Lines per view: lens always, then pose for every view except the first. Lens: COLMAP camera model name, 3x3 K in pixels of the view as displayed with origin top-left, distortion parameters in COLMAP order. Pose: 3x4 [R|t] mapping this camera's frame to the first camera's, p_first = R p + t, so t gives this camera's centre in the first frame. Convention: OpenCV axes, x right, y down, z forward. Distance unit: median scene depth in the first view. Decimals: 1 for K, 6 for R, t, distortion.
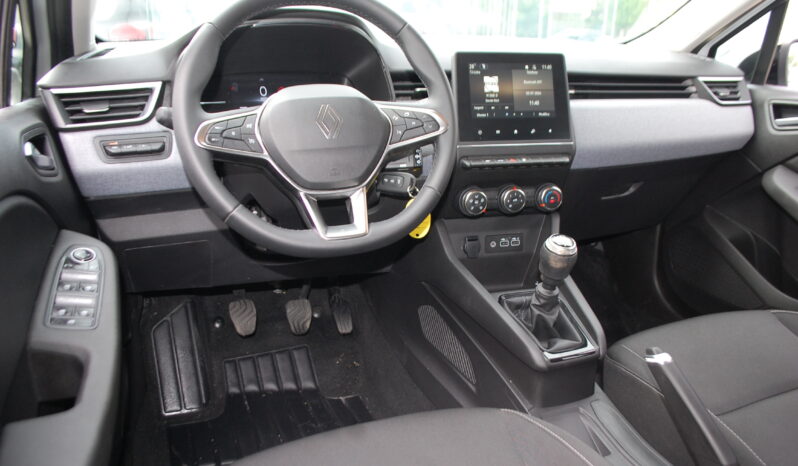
lens RADIAL K [[621.7, 0, 400.8], [0, 621.7, 235.8], [0, 0, 1]] dist [-0.099949, 0.030671]
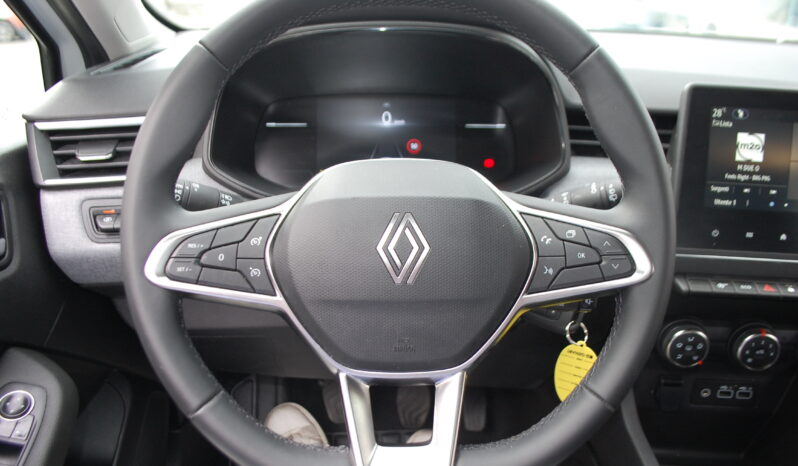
lens RADIAL K [[621.7, 0, 392.1], [0, 621.7, 251.3], [0, 0, 1]] dist [-0.099949, 0.030671]
pose [[0.941671, 0.135545, -0.308031, 0.023648], [-0.109014, 0.988809, 0.101850, -0.175024], [0.318389, -0.062329, 0.945909, 0.388710]]
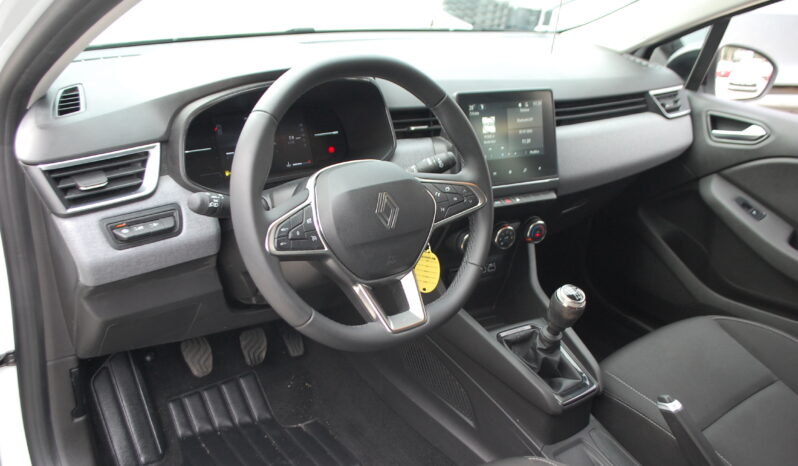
lens RADIAL K [[699.4, 0, 402.4], [0, 699.4, 232.9], [0, 0, 1]] dist [-0.078298, -0.018073]
pose [[0.964636, -0.045947, 0.259551, -0.283705], [0.016331, 0.993216, 0.115130, -0.206573], [-0.263080, -0.106819, 0.958842, -0.046337]]
